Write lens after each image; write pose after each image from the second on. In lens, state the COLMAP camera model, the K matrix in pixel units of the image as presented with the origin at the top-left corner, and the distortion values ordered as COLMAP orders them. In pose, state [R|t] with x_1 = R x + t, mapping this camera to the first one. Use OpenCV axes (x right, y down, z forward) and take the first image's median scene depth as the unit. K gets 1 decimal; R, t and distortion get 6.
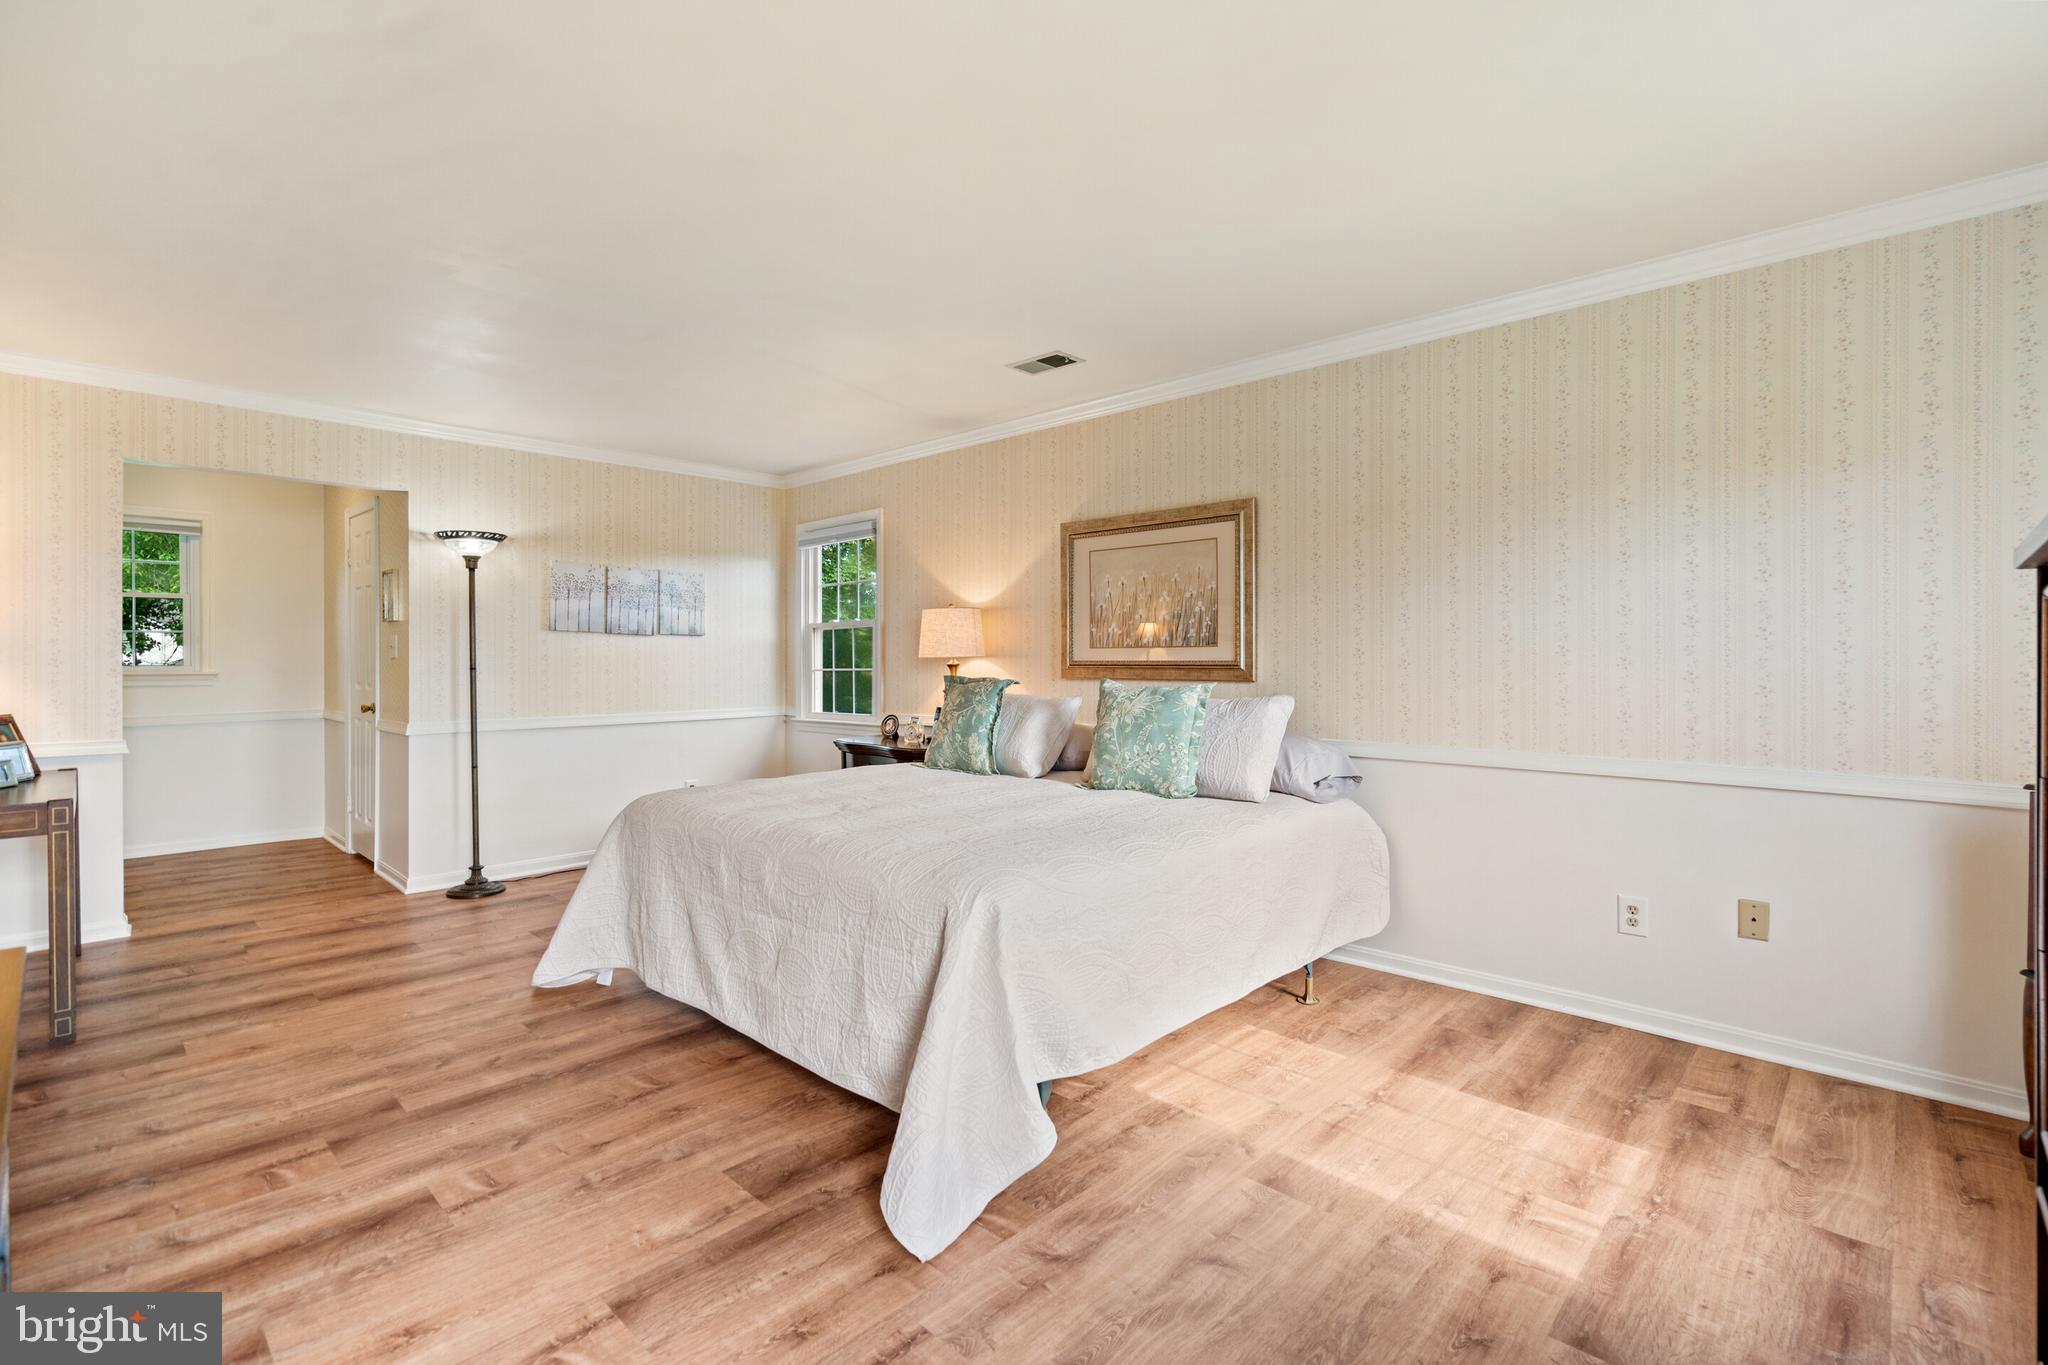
lens RADIAL K [[922.5, 0, 1033.2], [0, 922.5, 674.1], [0, 0, 1]] dist [-0.003007, 0.000989]
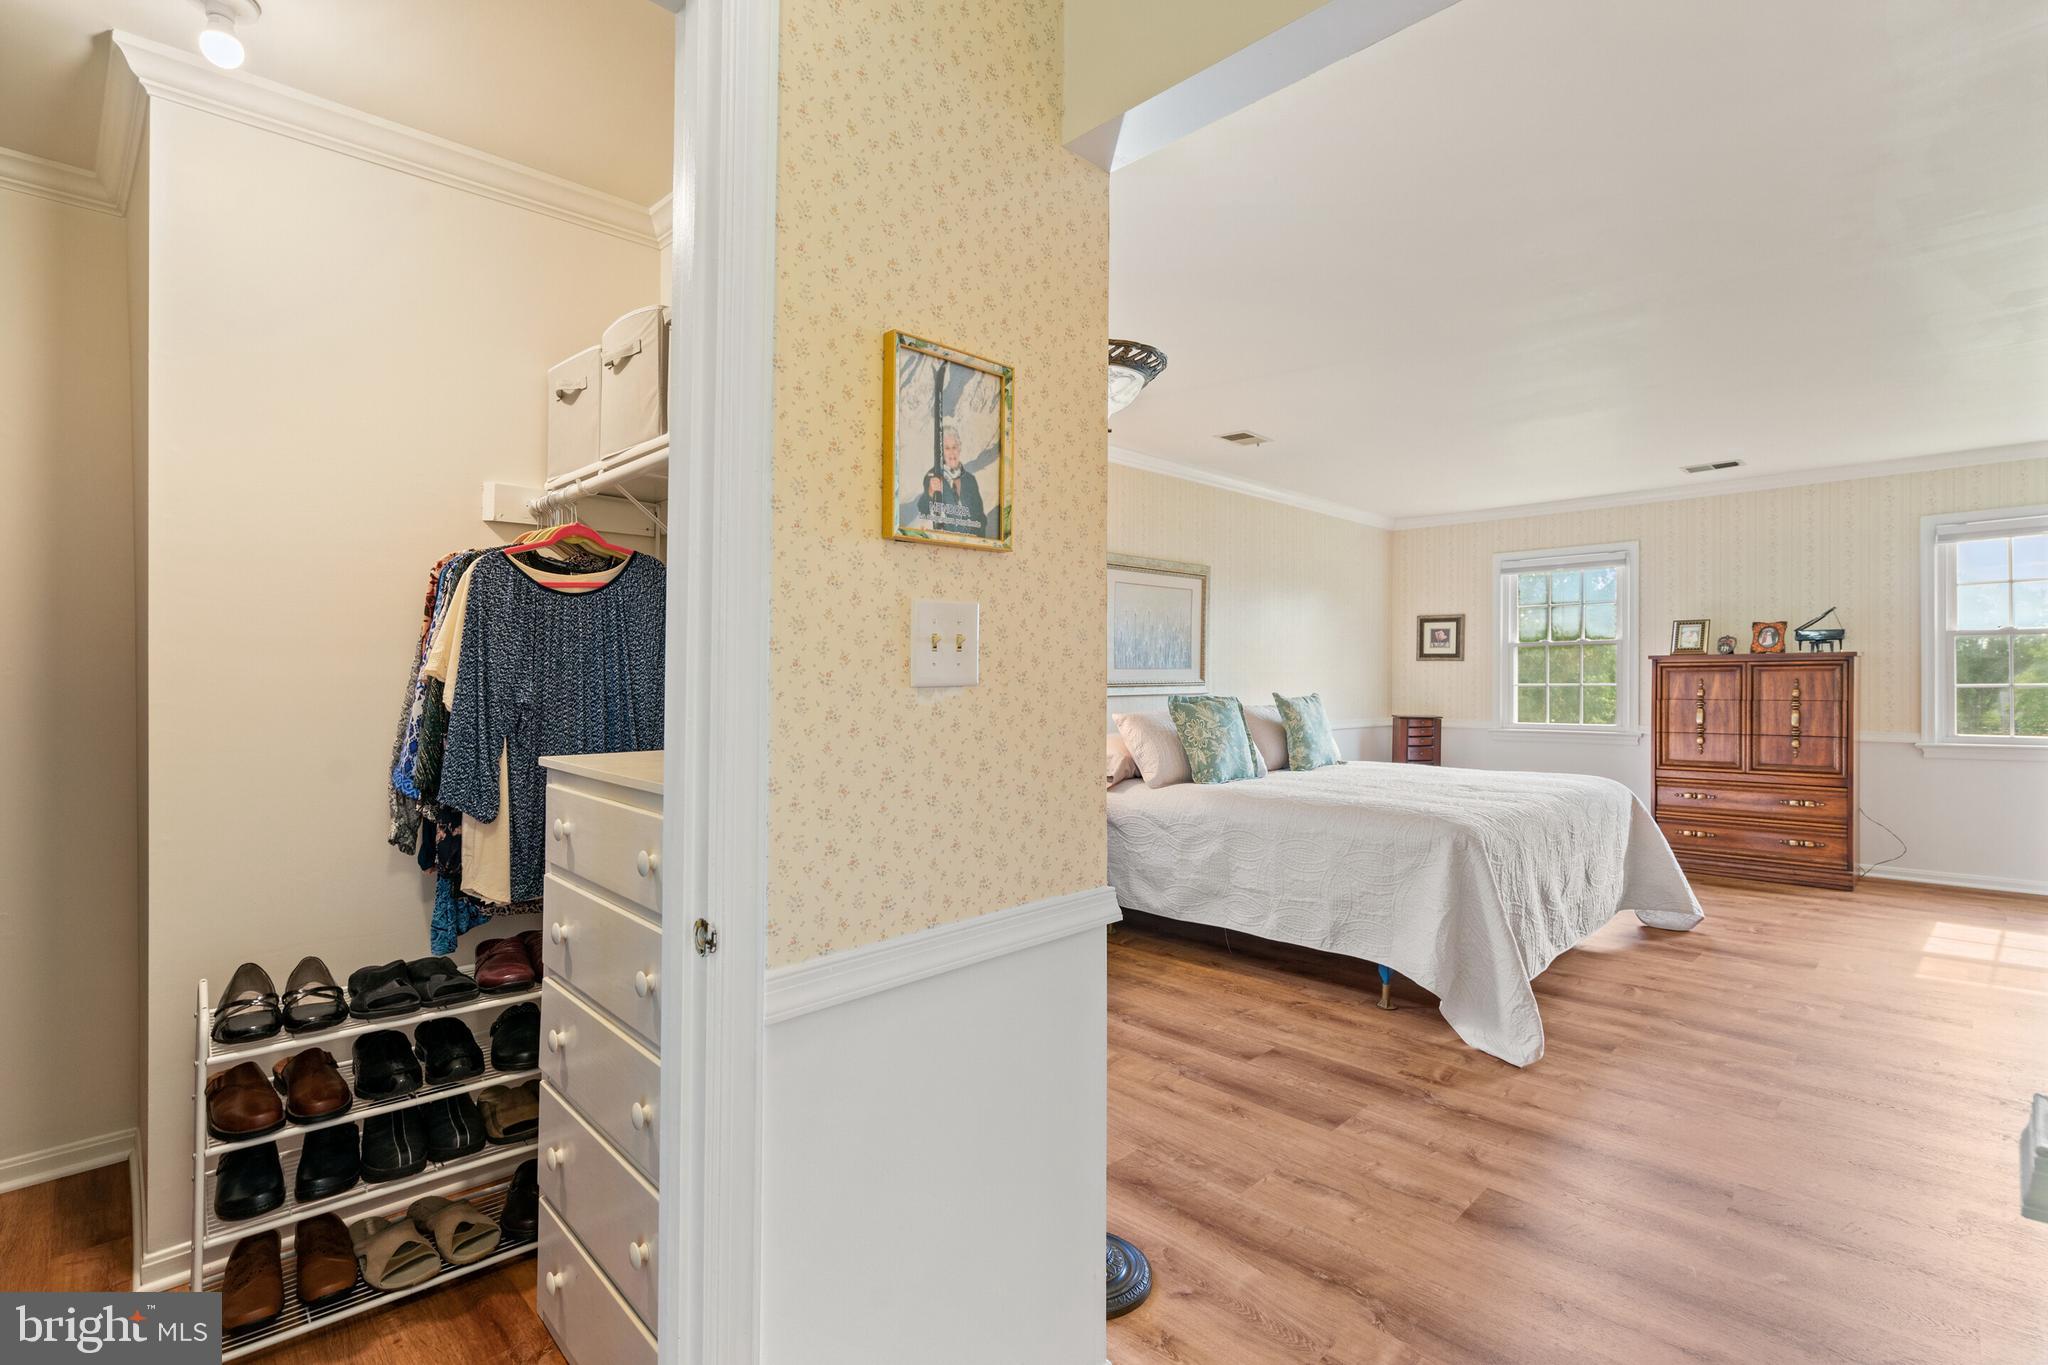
lens RADIAL K [[922.5, 0, 1032.9], [0, 922.5, 670.1], [0, 0, 1]] dist [-0.003007, 0.000989]
pose [[0.040036, -0.001880, 0.999196, -1.552895], [0.017369, 0.999848, 0.001185, -0.044609], [-0.999047, 0.017308, 0.040063, 1.557705]]
